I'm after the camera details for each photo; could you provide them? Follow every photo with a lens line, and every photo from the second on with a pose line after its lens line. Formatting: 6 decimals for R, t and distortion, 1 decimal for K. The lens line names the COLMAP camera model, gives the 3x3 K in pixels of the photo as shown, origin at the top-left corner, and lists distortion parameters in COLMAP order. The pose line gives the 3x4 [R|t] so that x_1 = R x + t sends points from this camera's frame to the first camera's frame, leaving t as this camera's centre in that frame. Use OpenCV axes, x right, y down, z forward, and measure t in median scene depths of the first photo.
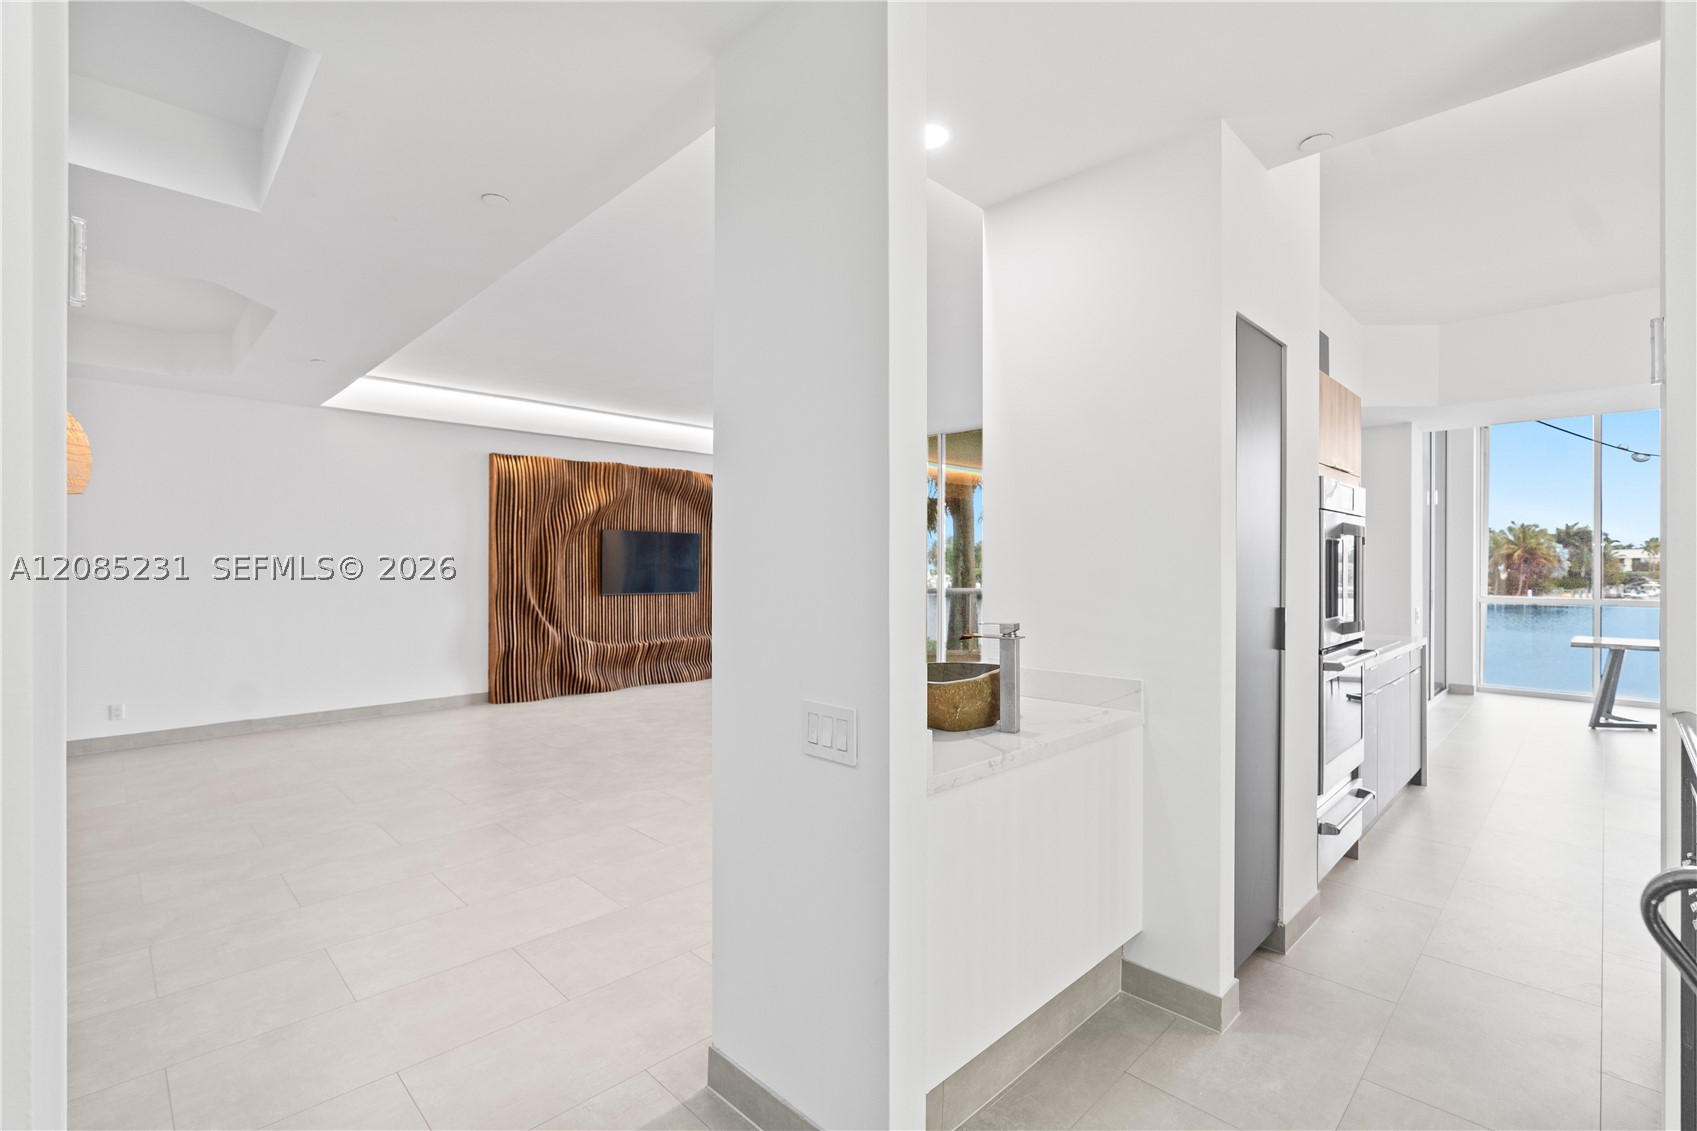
lens RADIAL K [[771.3, 0, 842.3], [0, 771.3, 562.6], [0, 0, 1]] dist [-0.011806, 0.004608]
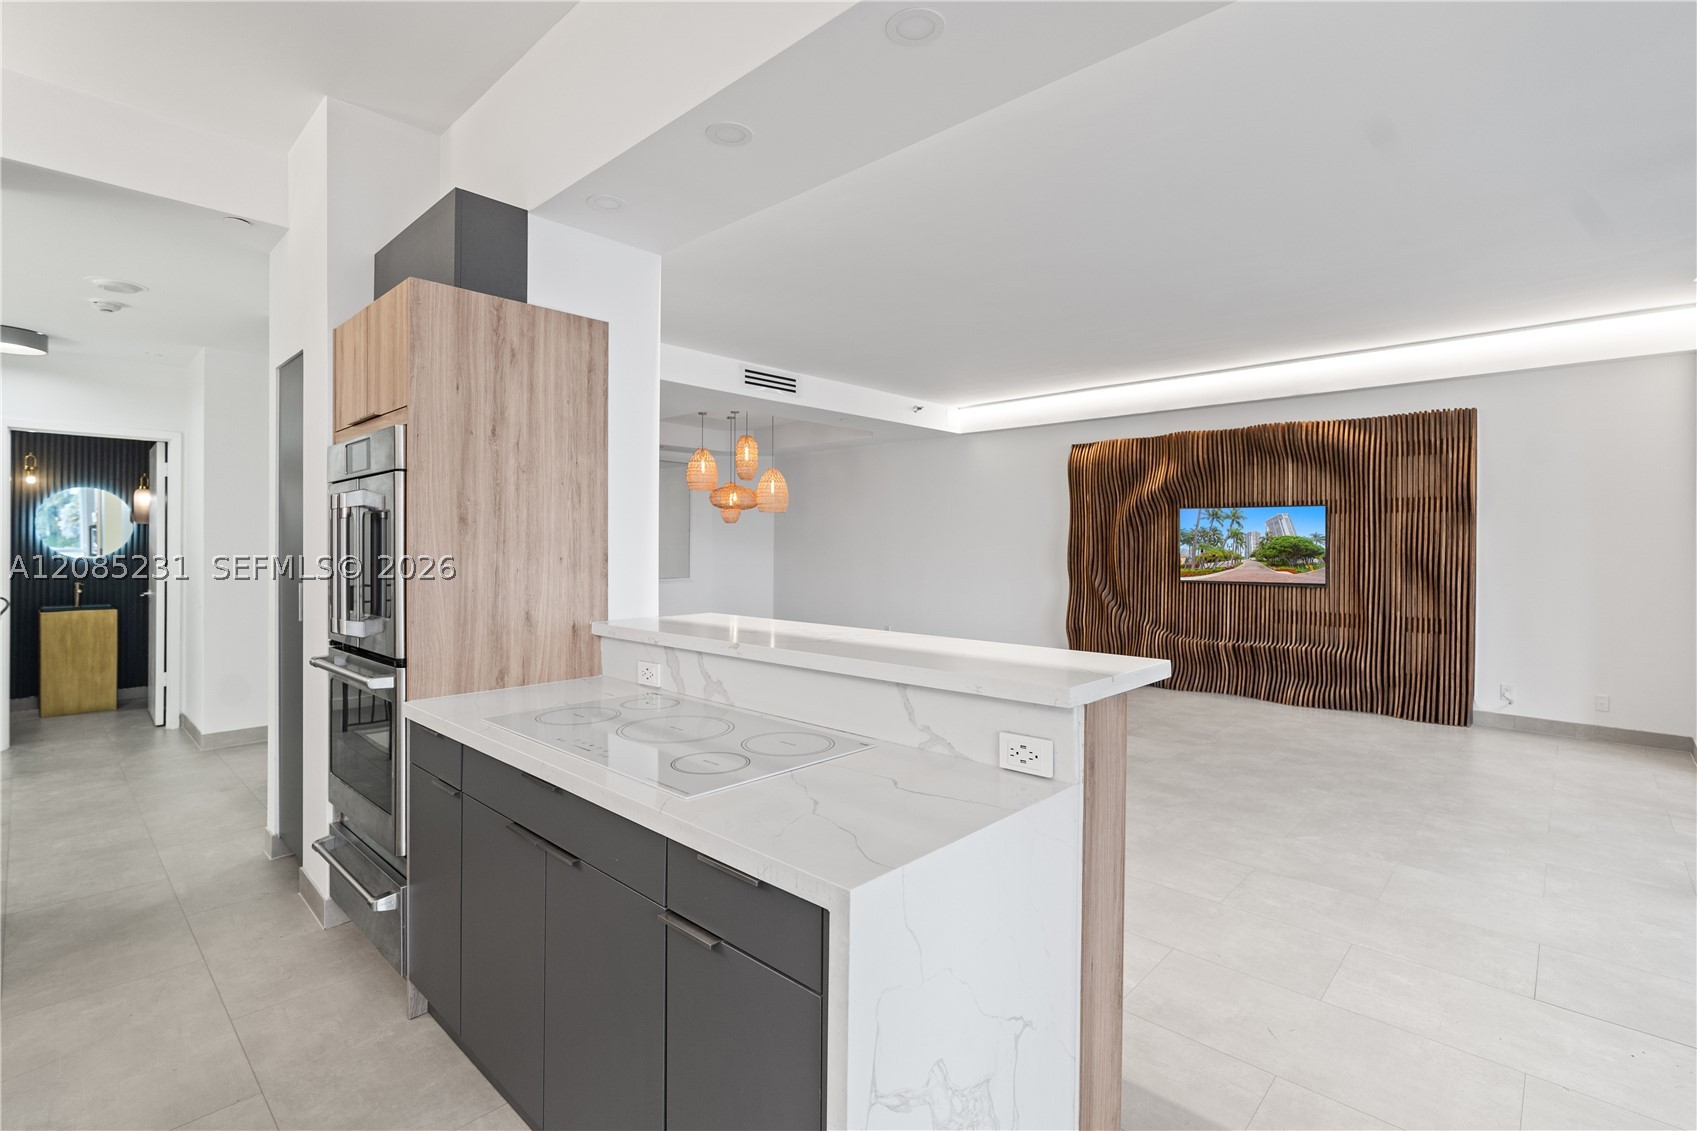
lens RADIAL K [[771.3, 0, 846.3], [0, 771.3, 547.3], [0, 0, 1]] dist [-0.011806, 0.004608]
pose [[0.030477, 0.001512, -0.999534, 0.599837], [-0.000701, 0.999999, 0.001492, 0.001633], [0.999535, 0.000655, 0.030478, 0.614913]]
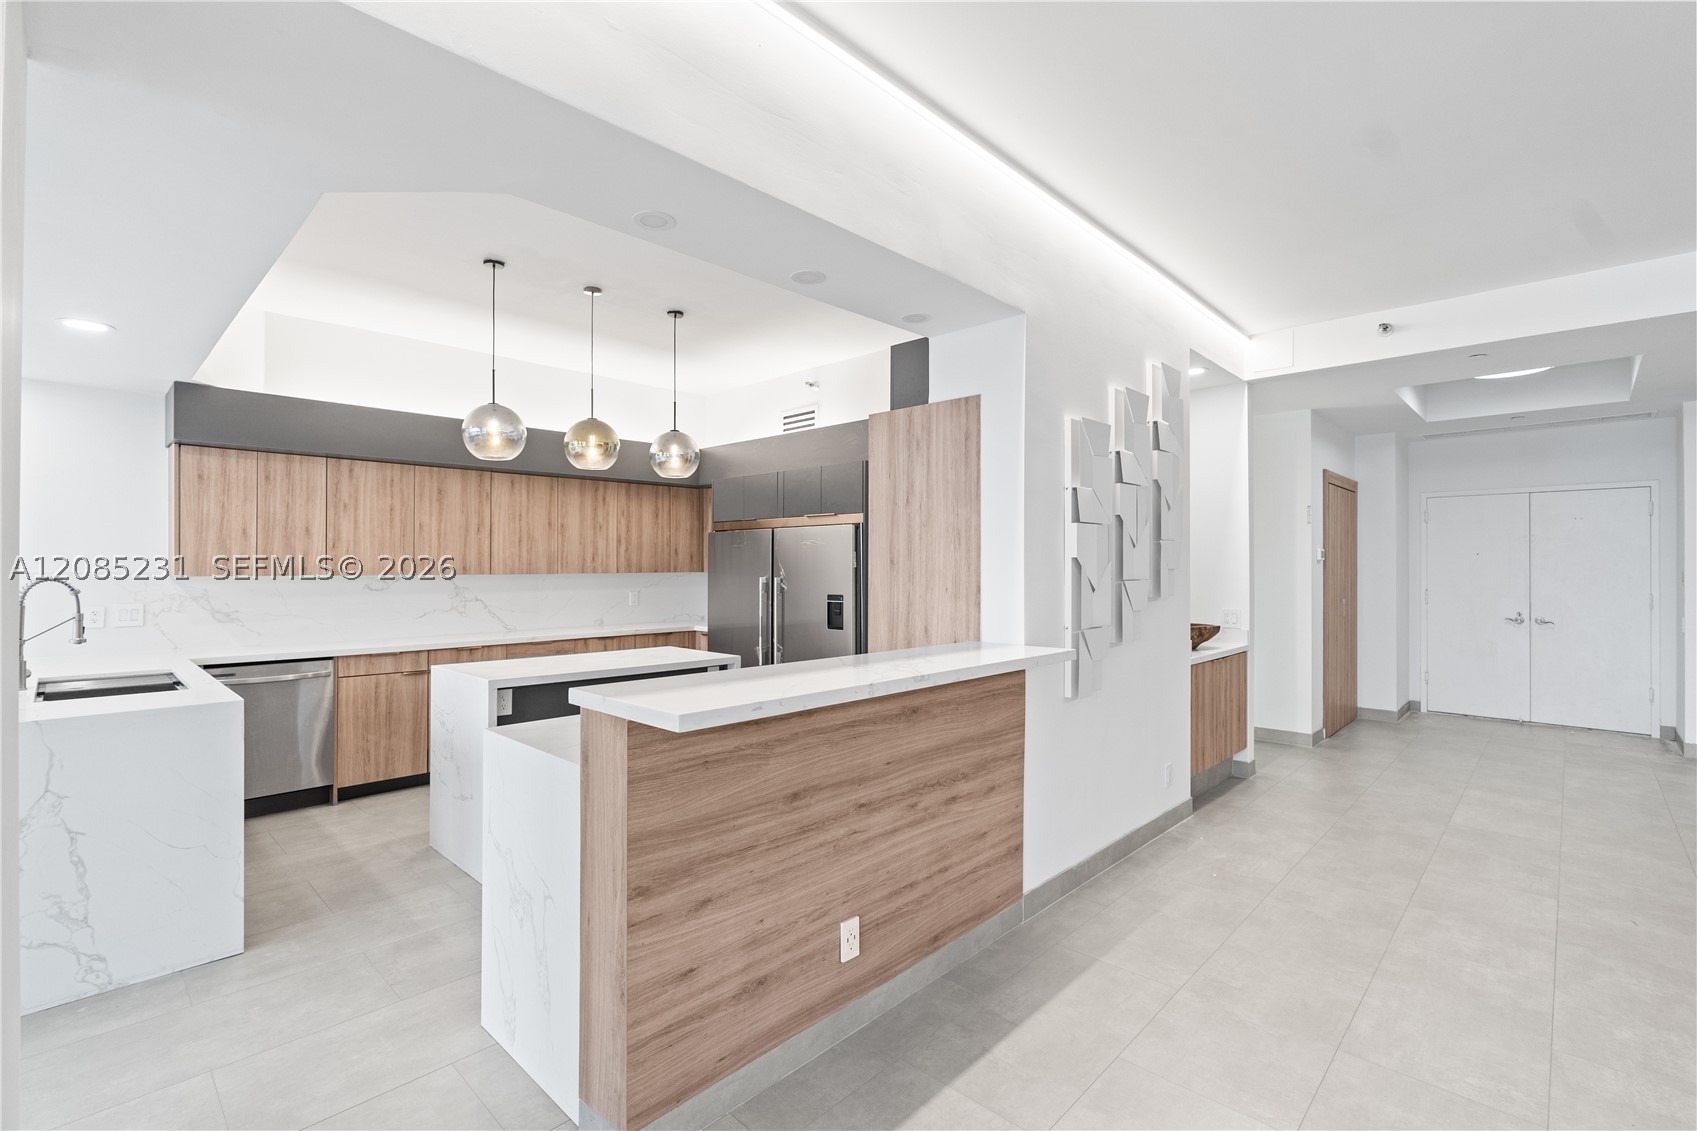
lens RADIAL K [[771.3, 0, 856.5], [0, 771.3, 559.7], [0, 0, 1]] dist [-0.011806, 0.004608]
pose [[-0.999634, -0.004402, -0.026707, 0.330789], [-0.004058, 0.999909, -0.012899, -0.003475], [0.026761, -0.012786, -0.999560, 0.930864]]
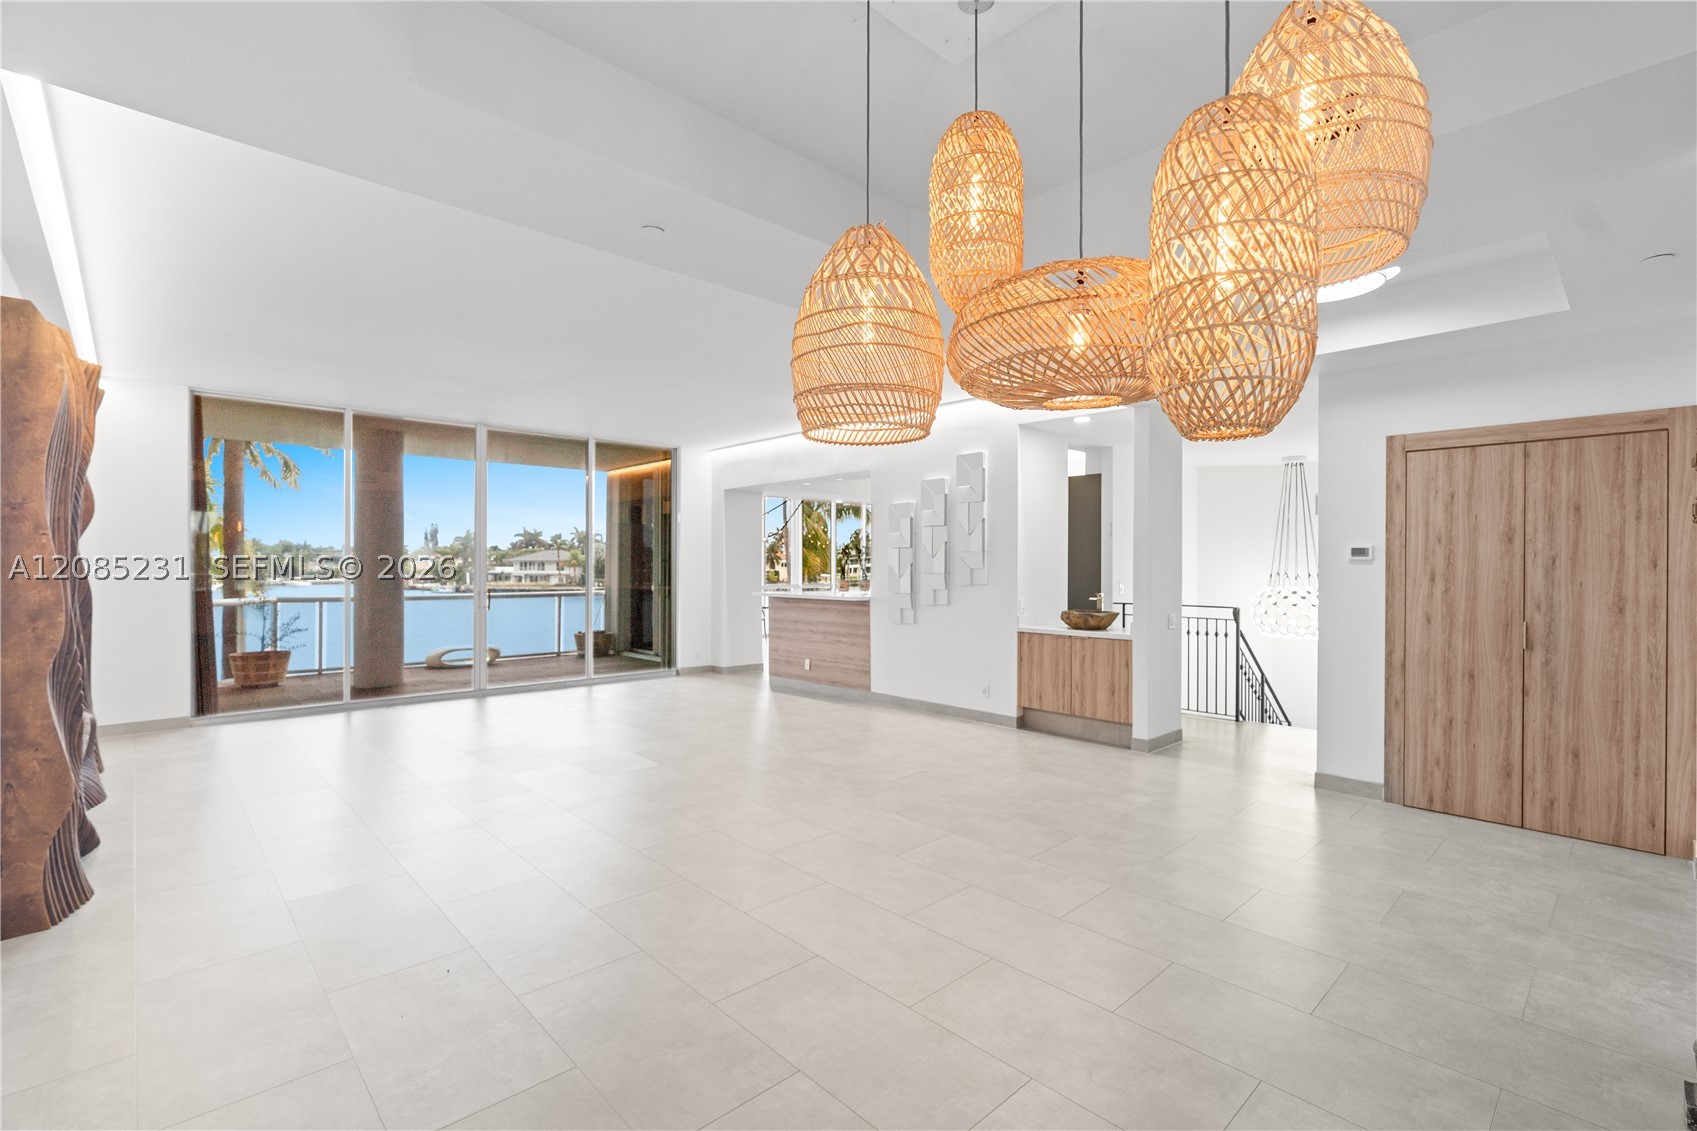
lens RADIAL K [[771.3, 0, 855.9], [0, 771.3, 567.9], [0, 0, 1]] dist [-0.011806, 0.004608]
pose [[0.024951, -0.007181, 0.999663, -0.803250], [-0.004835, 0.999962, 0.007304, -0.011203], [-0.999677, -0.005016, 0.024915, 0.532961]]
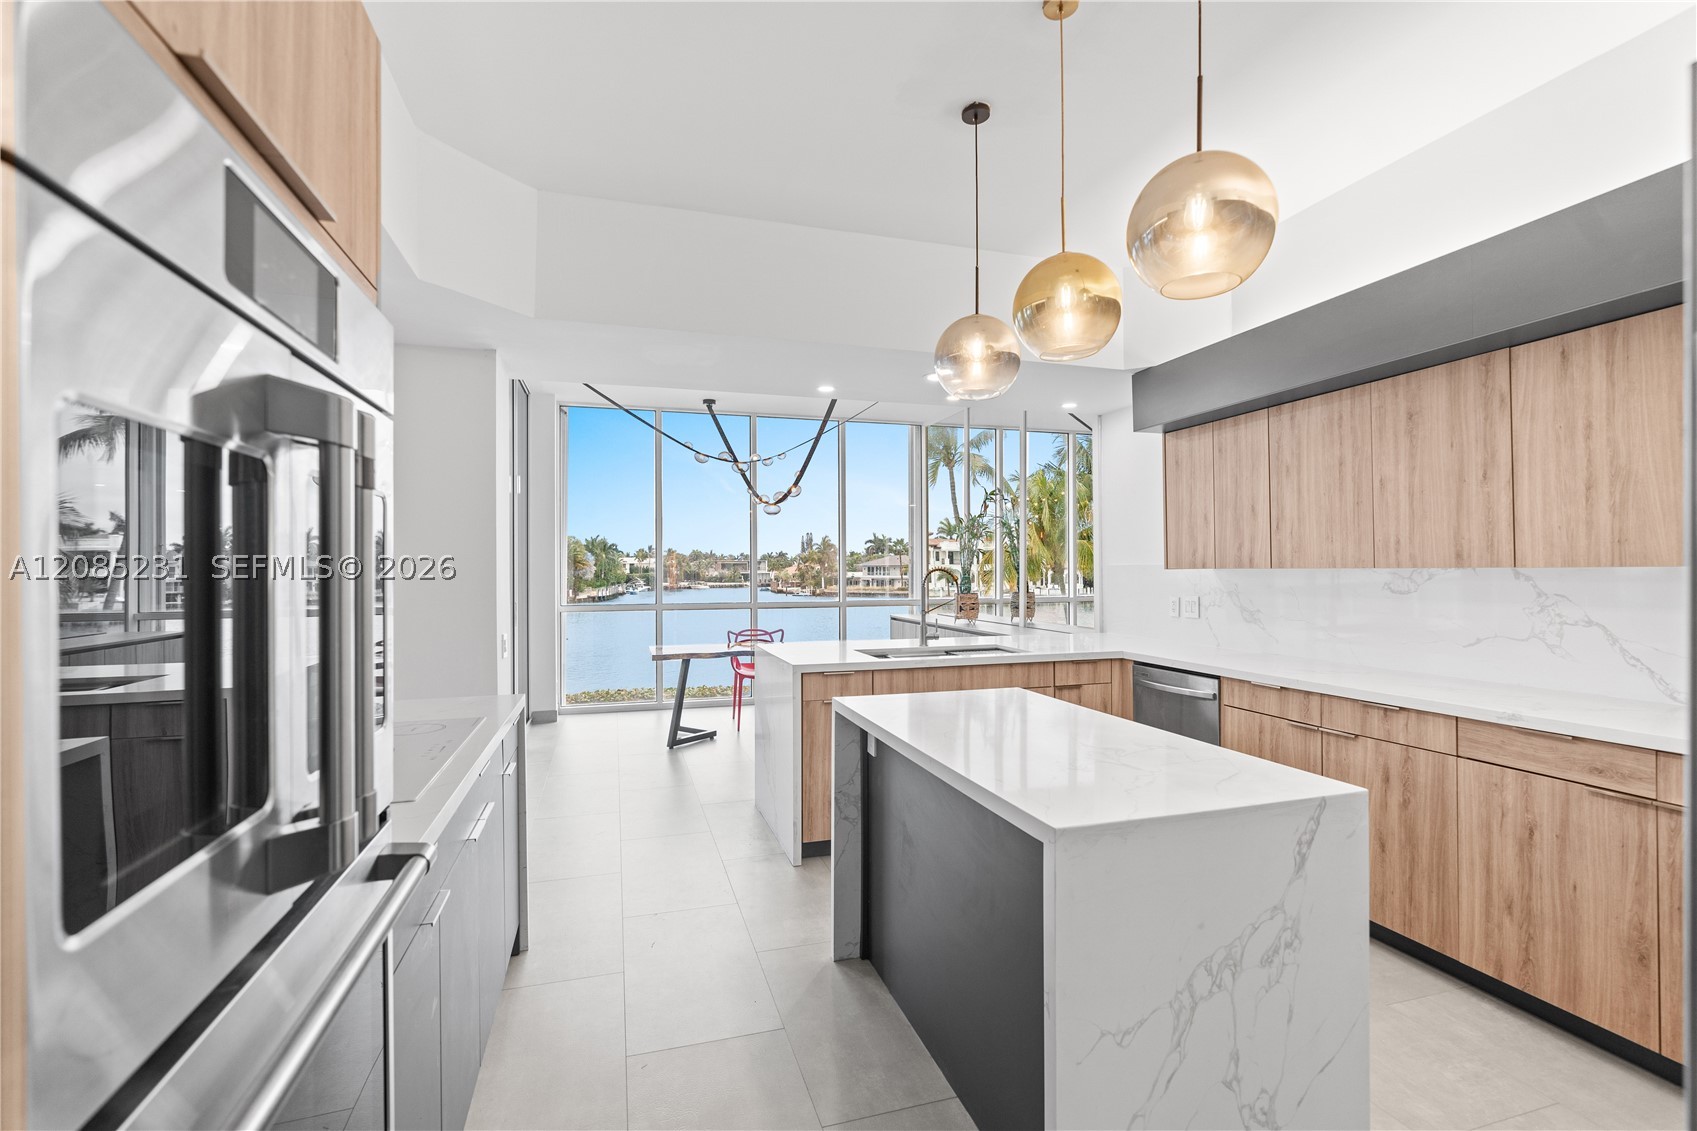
lens RADIAL K [[771.3, 0, 852.8], [0, 771.3, 567.5], [0, 0, 1]] dist [-0.011806, 0.004608]
pose [[0.466920, -0.003253, 0.884294, 0.222834], [0.003754, 0.999992, 0.001696, 0.000897], [-0.884292, 0.002528, 0.466928, 0.311681]]
